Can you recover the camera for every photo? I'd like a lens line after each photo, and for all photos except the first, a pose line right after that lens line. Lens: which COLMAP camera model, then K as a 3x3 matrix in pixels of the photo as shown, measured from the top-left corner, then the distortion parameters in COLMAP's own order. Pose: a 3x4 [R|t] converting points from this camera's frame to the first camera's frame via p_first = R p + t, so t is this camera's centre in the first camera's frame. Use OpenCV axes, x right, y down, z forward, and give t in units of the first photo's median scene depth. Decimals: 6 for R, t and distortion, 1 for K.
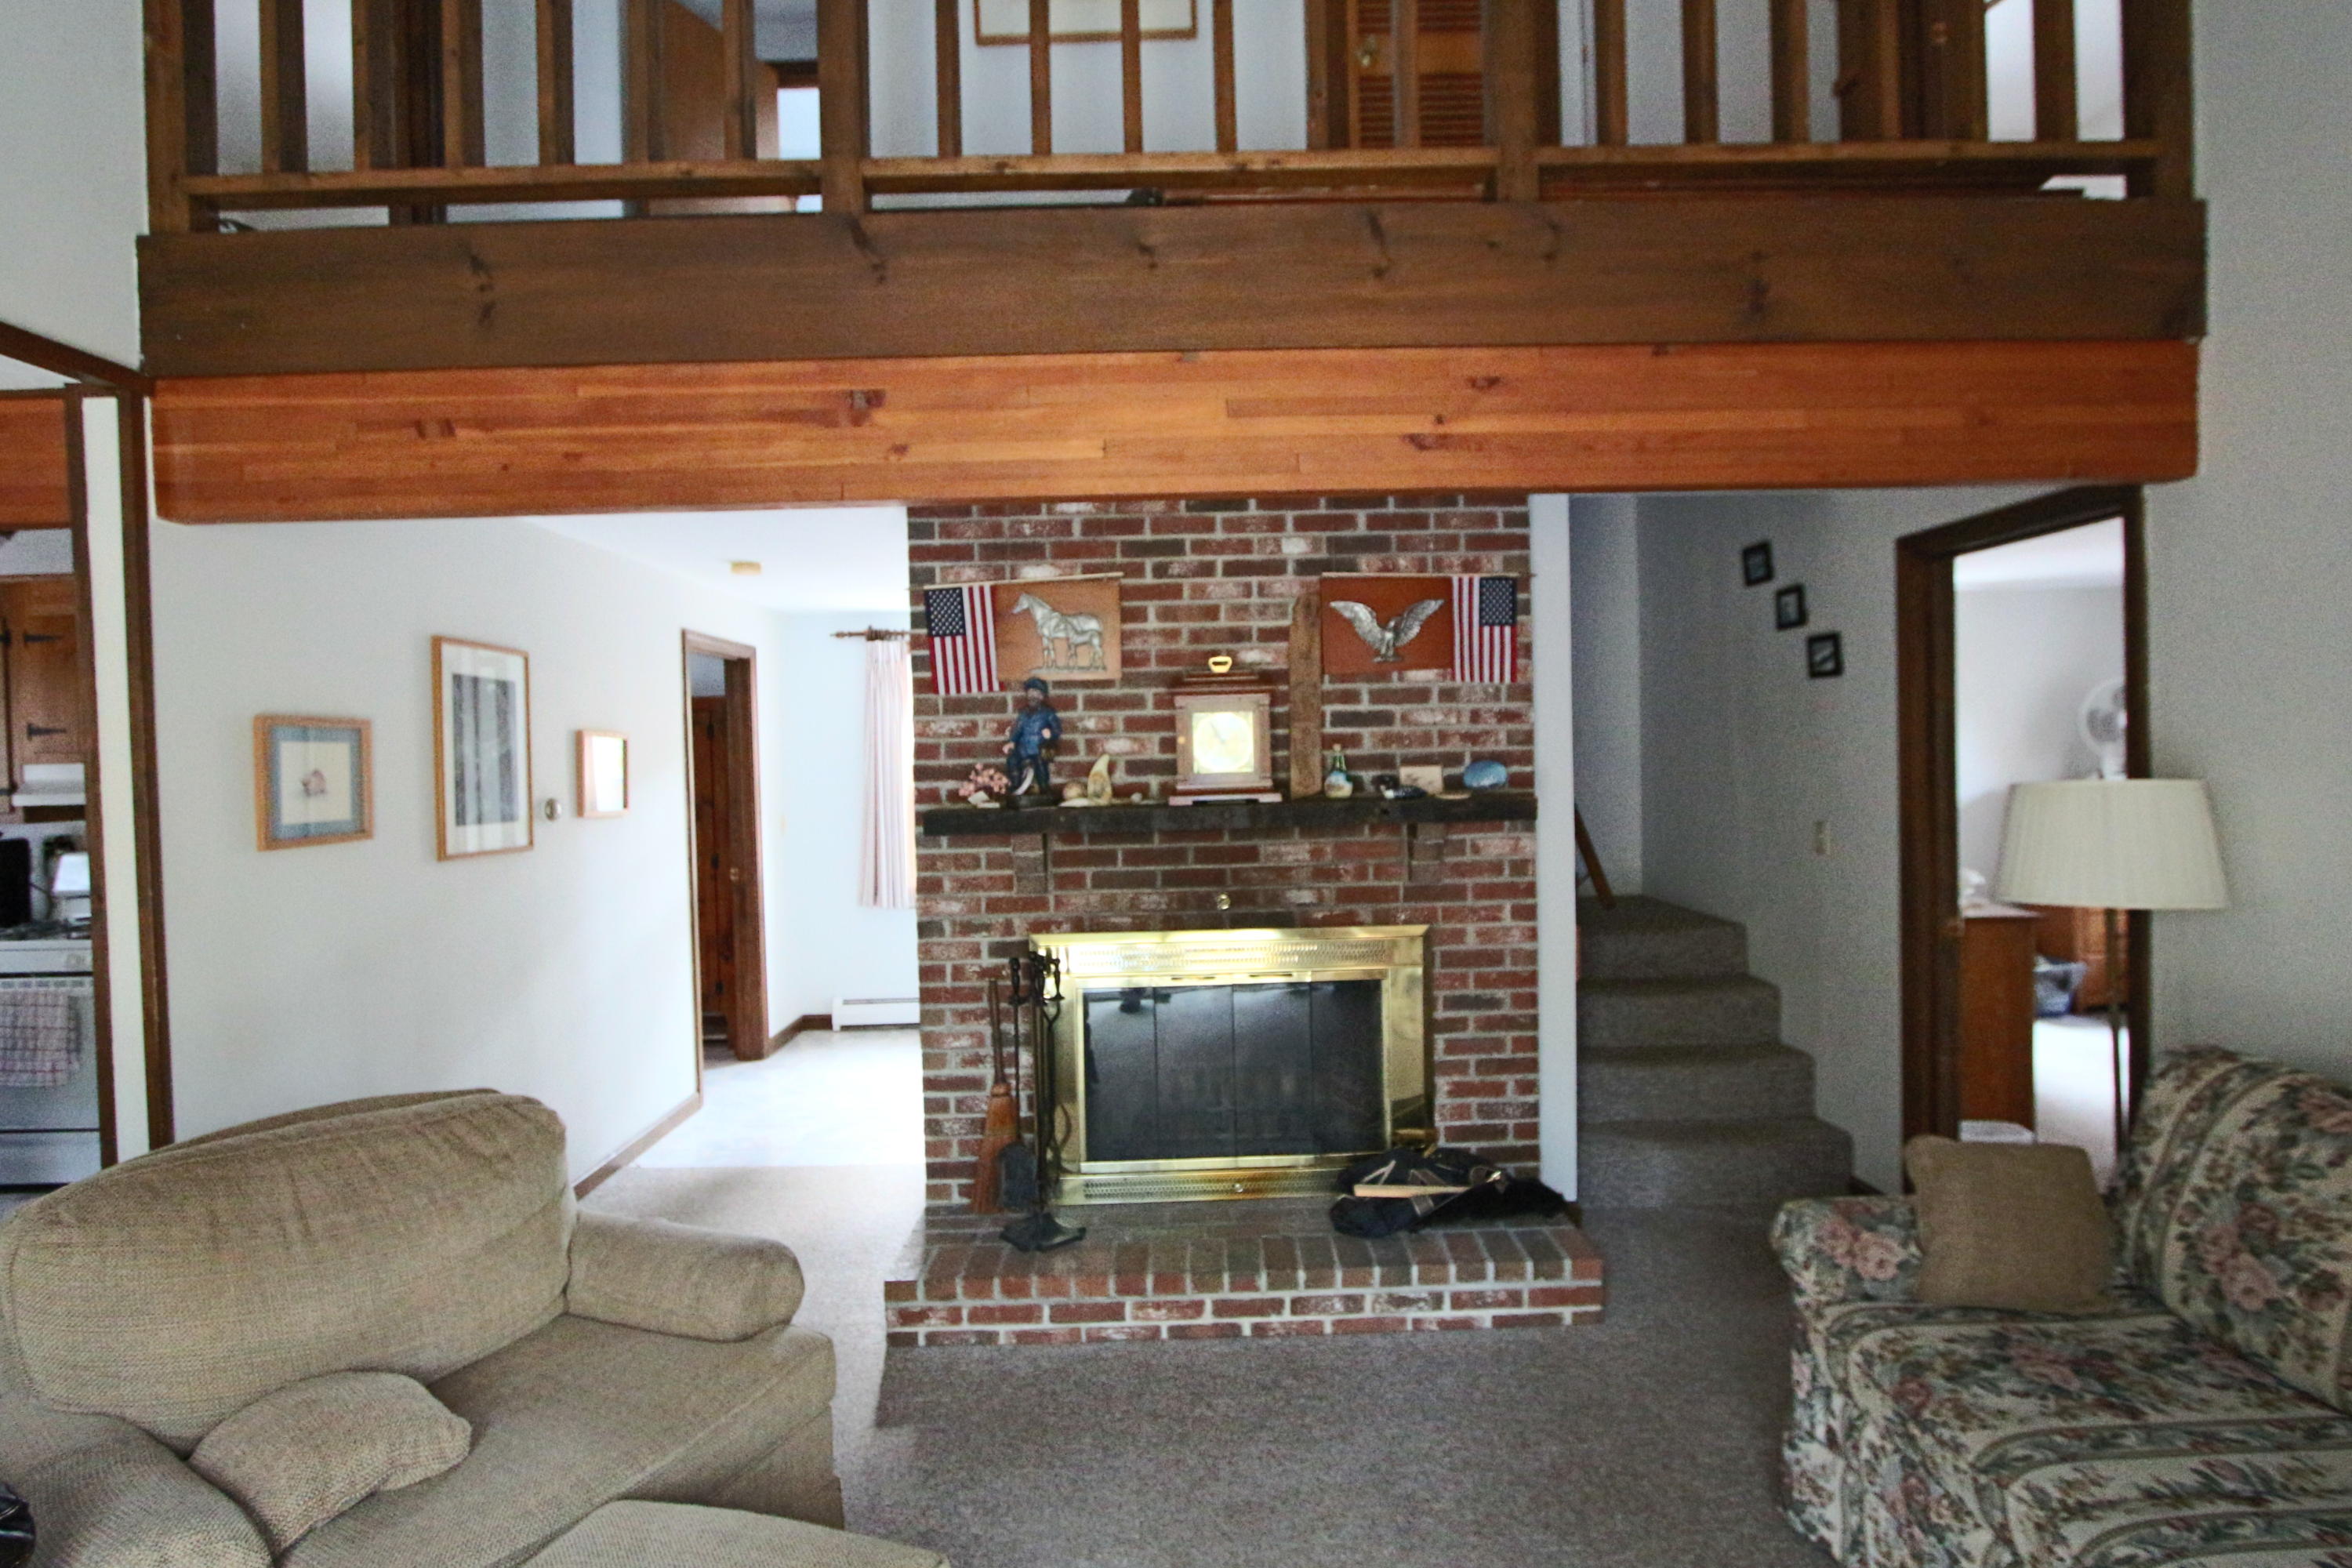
lens RADIAL K [[1218.2, 0, 1182.0], [0, 1218.2, 782.9], [0, 0, 1]] dist [-0.030866, 0.012804]
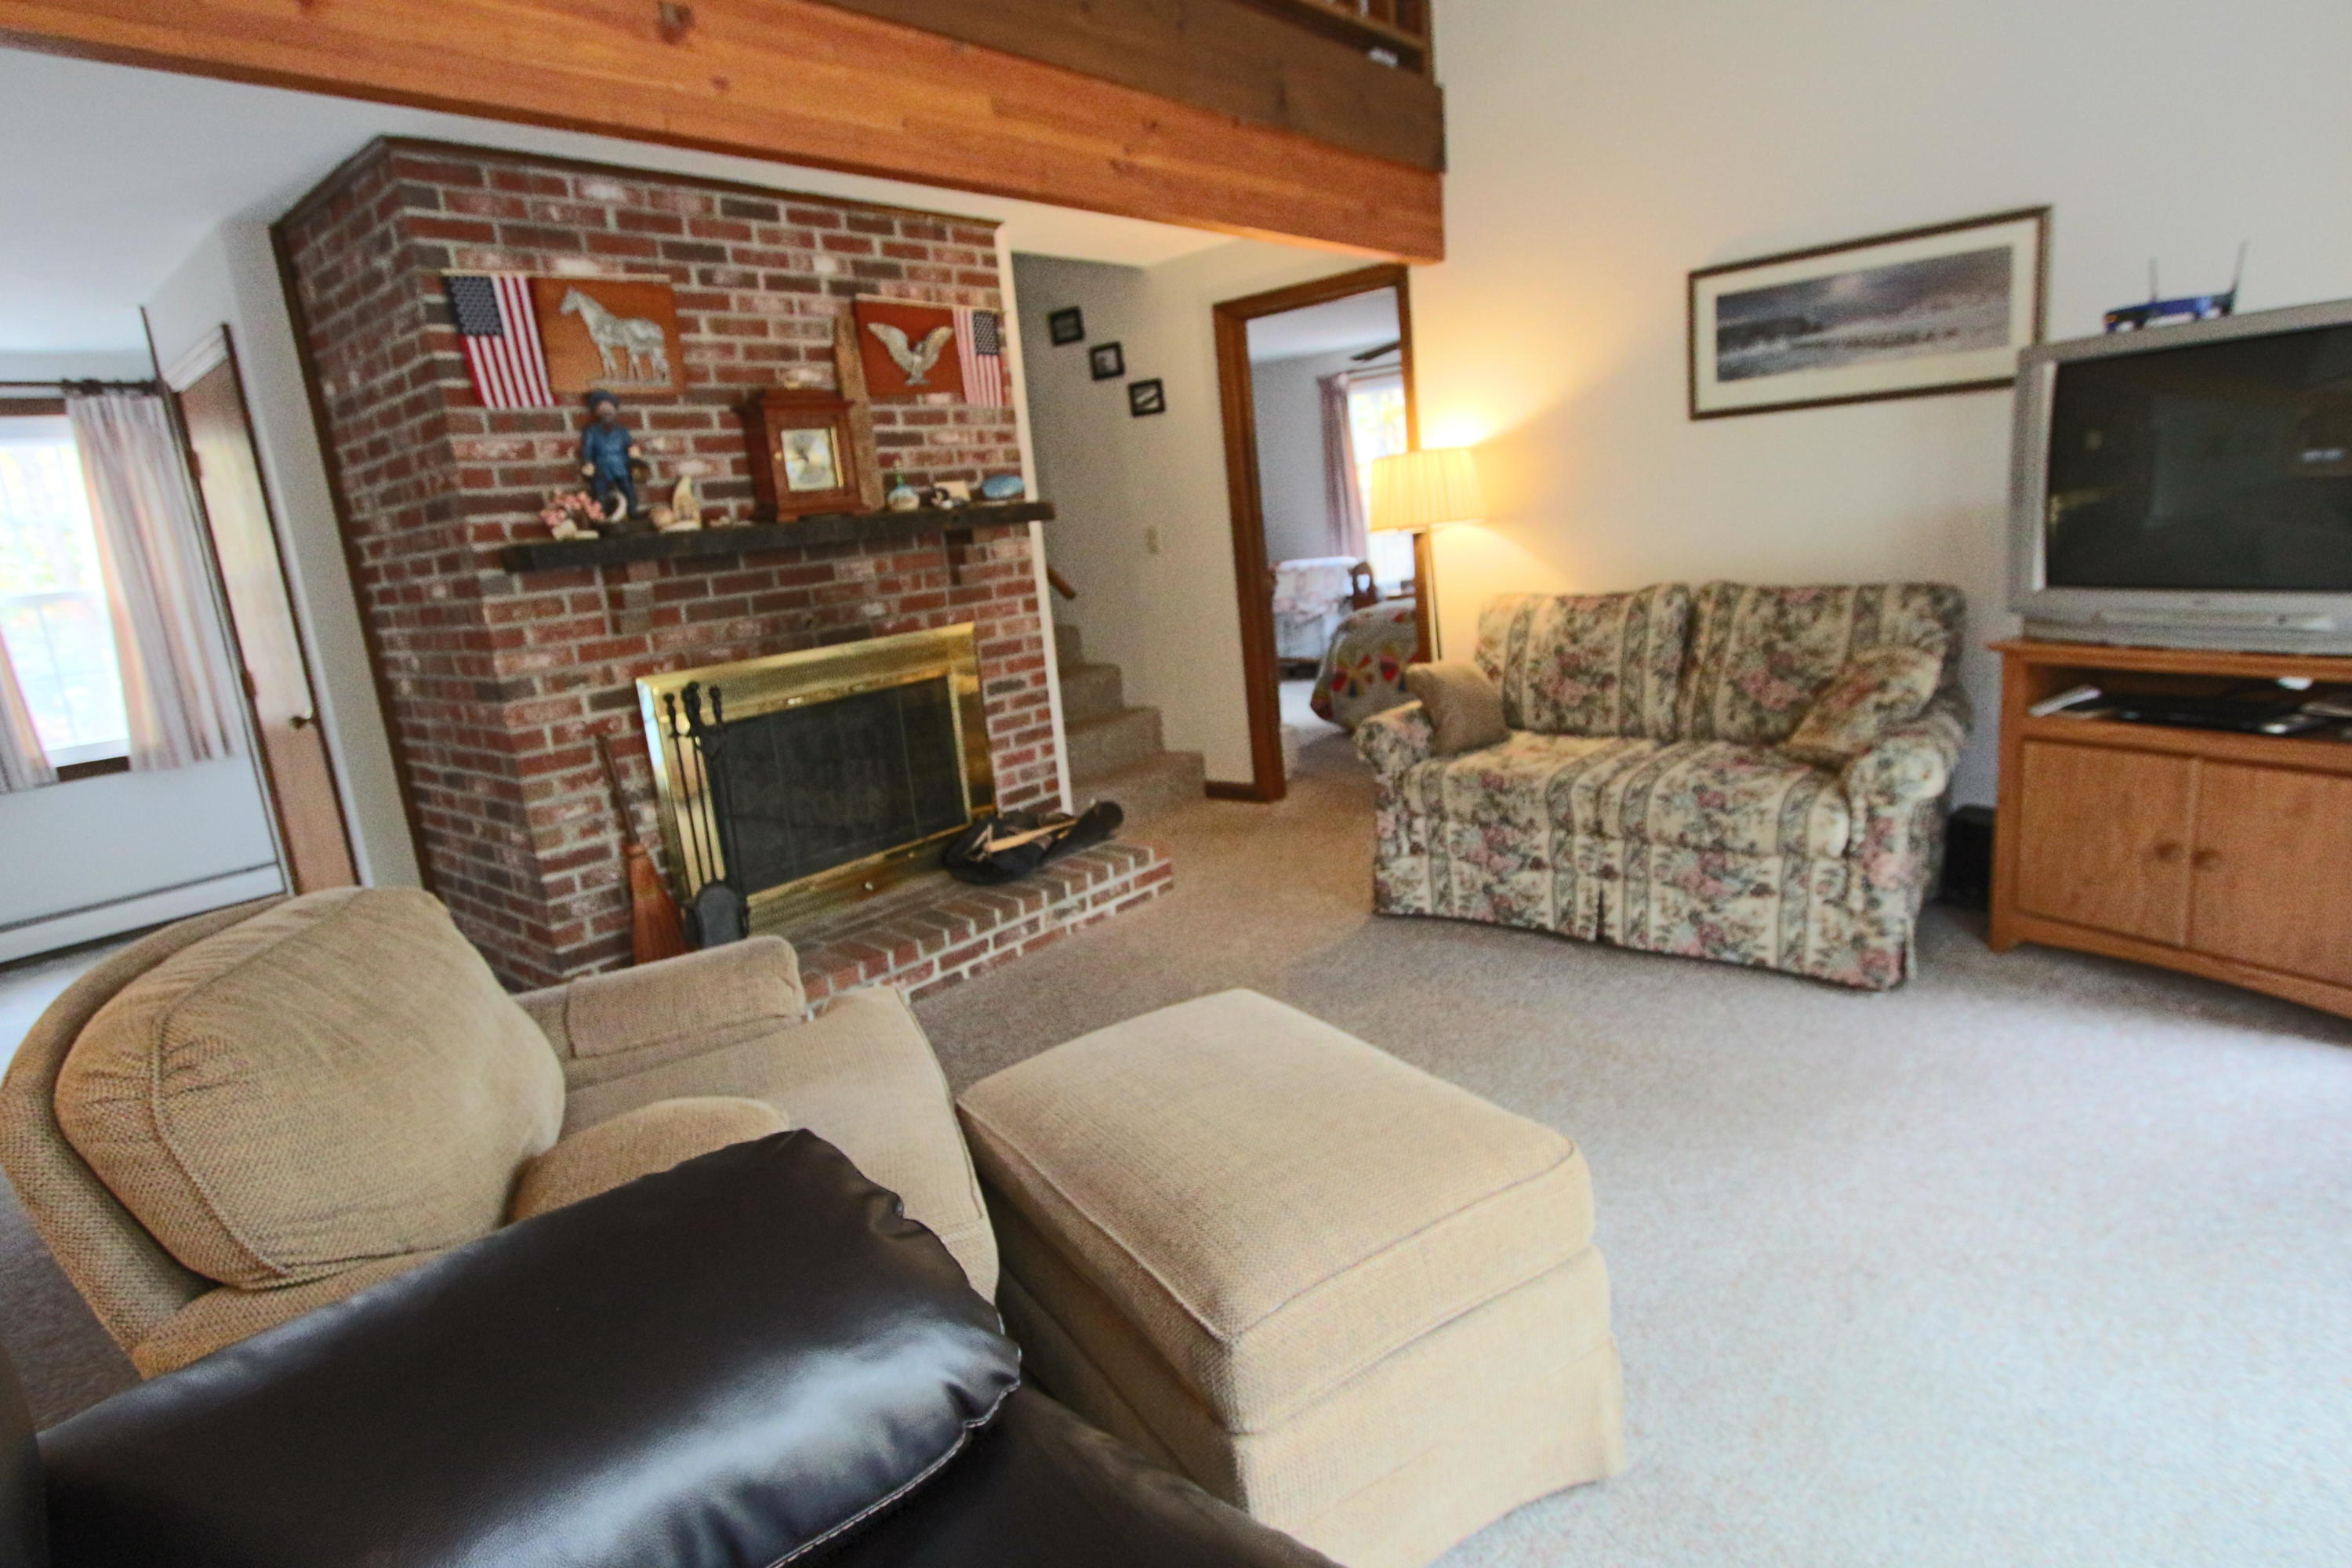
lens RADIAL K [[1218.2, 0, 1182.0], [0, 1218.2, 782.9], [0, 0, 1]] dist [-0.030866, 0.012804]
pose [[0.664894, -0.199503, 0.719802, -0.524888], [0.098778, 0.978692, 0.180015, 0.077393], [-0.740377, -0.048590, 0.670433, 0.076601]]
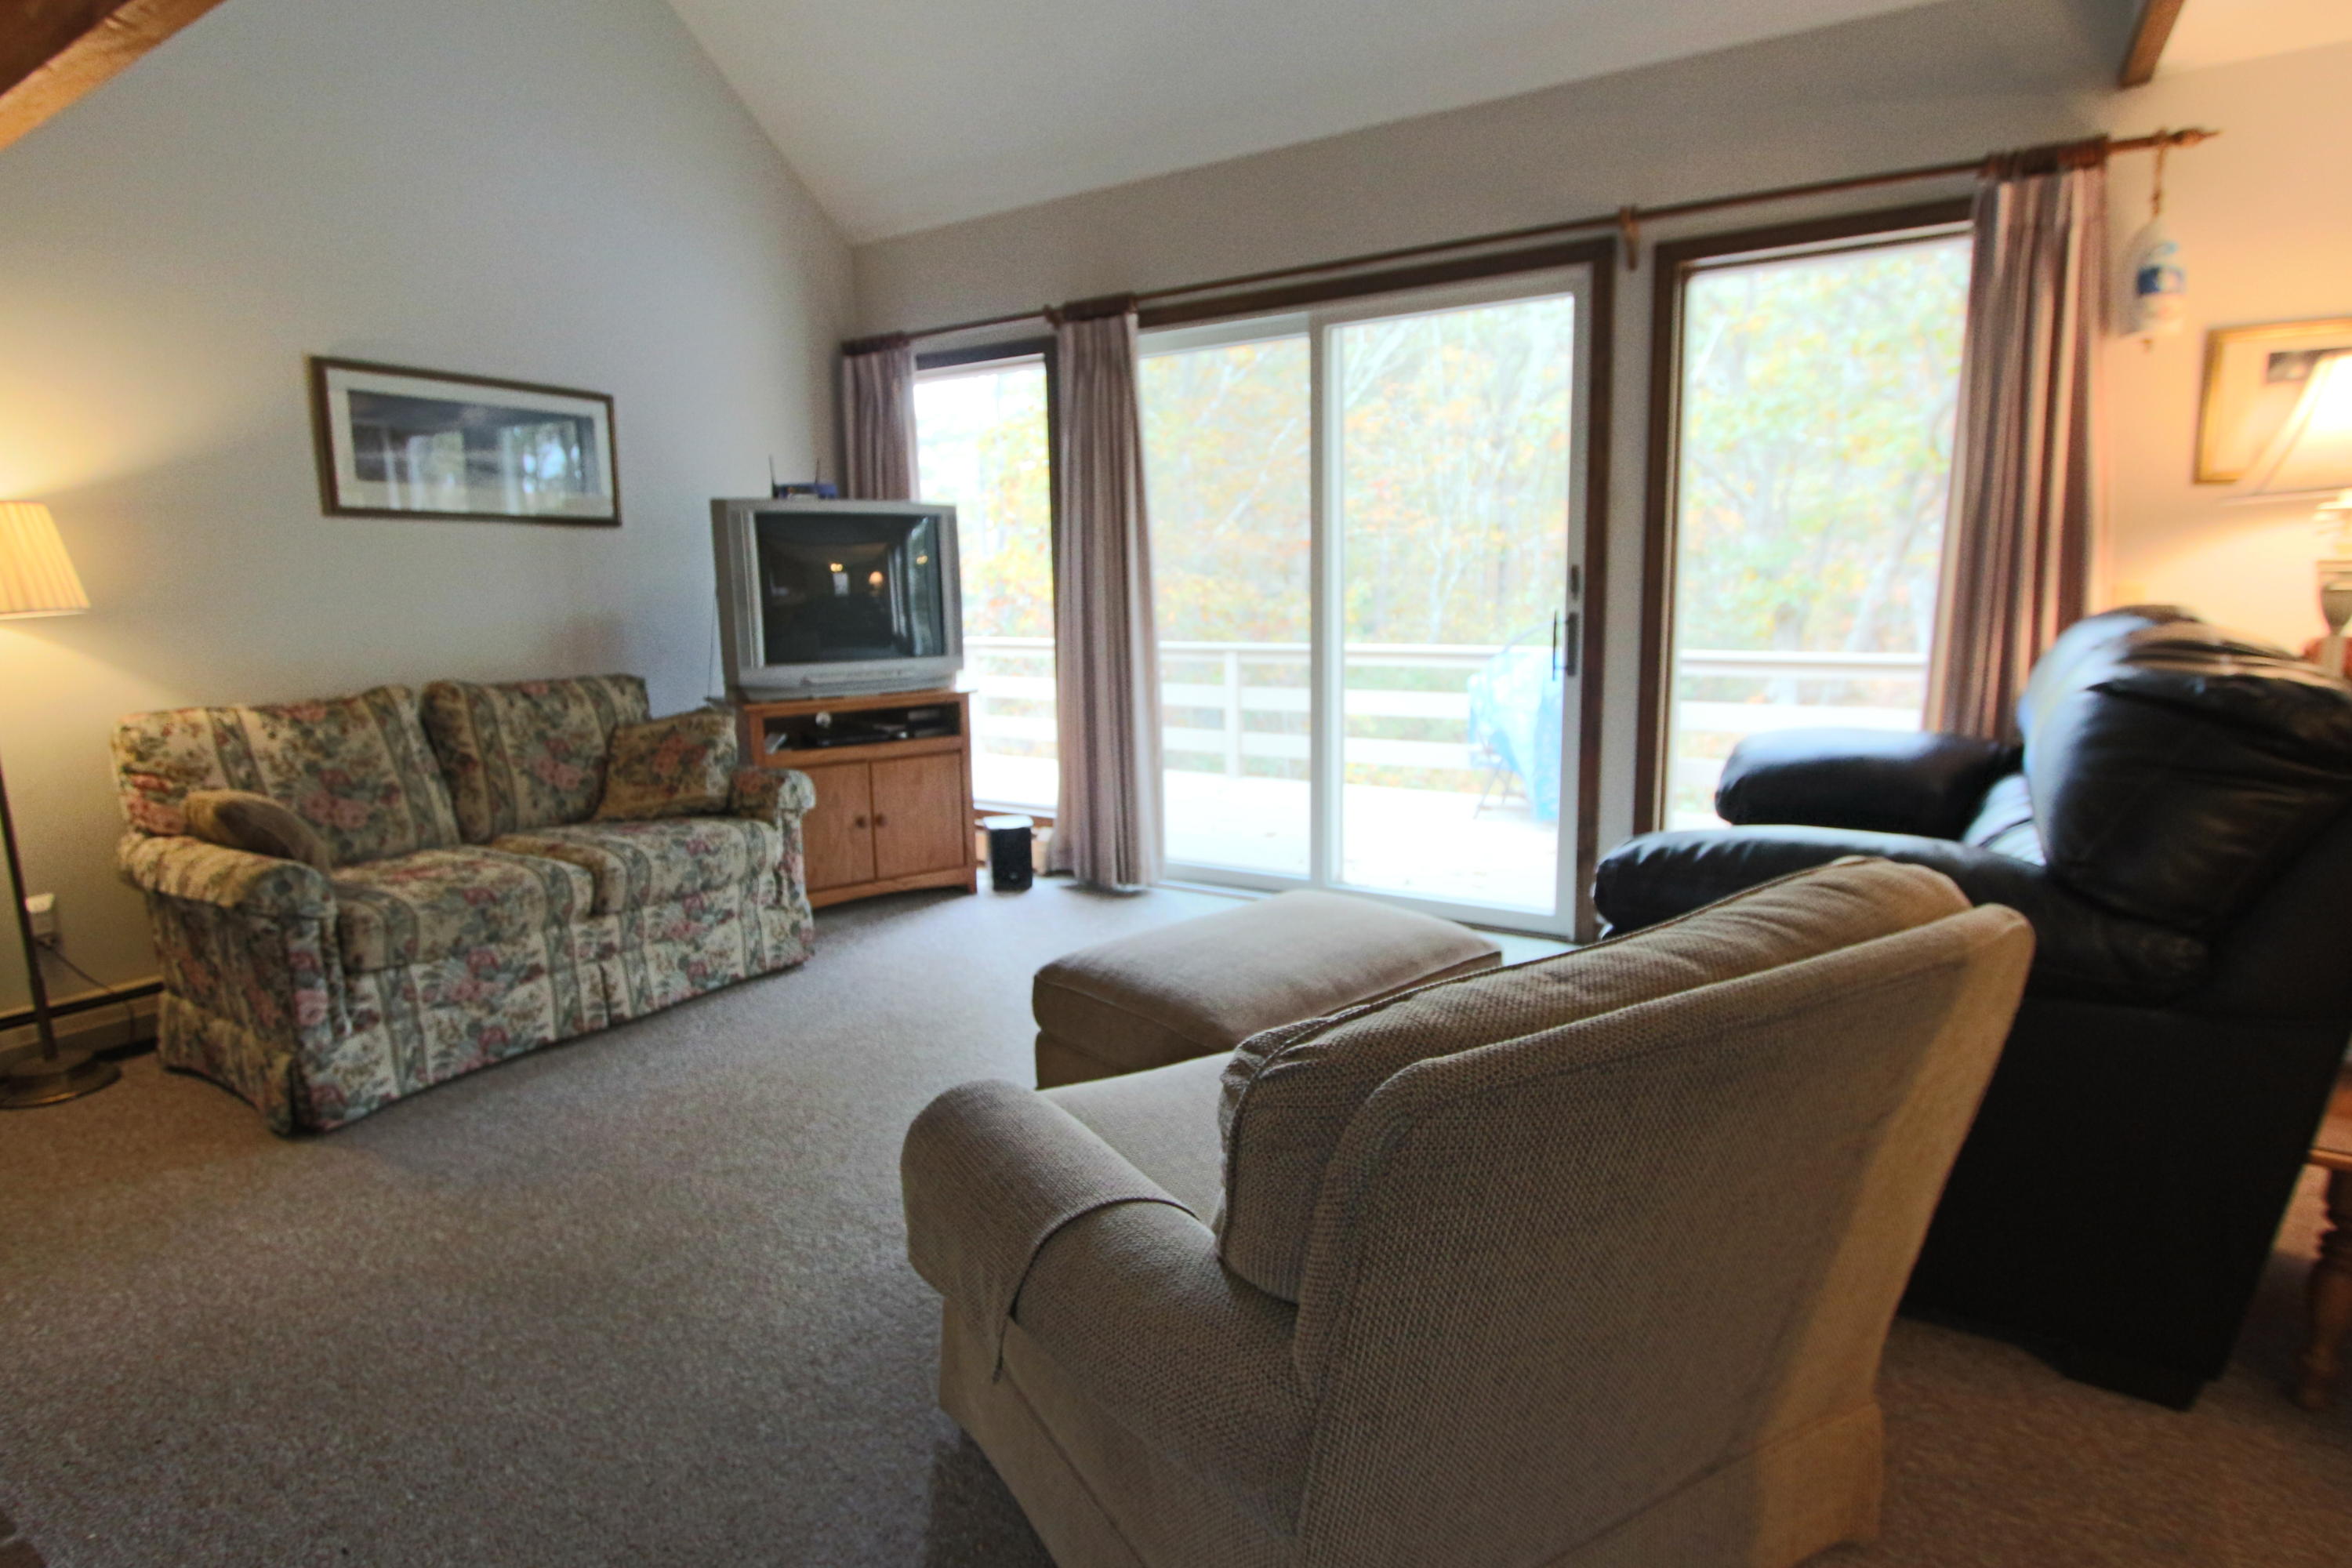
lens RADIAL K [[1218.2, 0, 1182.0], [0, 1218.2, 782.9], [0, 0, 1]] dist [-0.030866, 0.012804]
pose [[-0.844932, -0.047708, 0.532742, -0.505182], [0.052347, 0.983857, 0.171128, 0.083588], [-0.532306, 0.172479, -0.828795, 0.945169]]
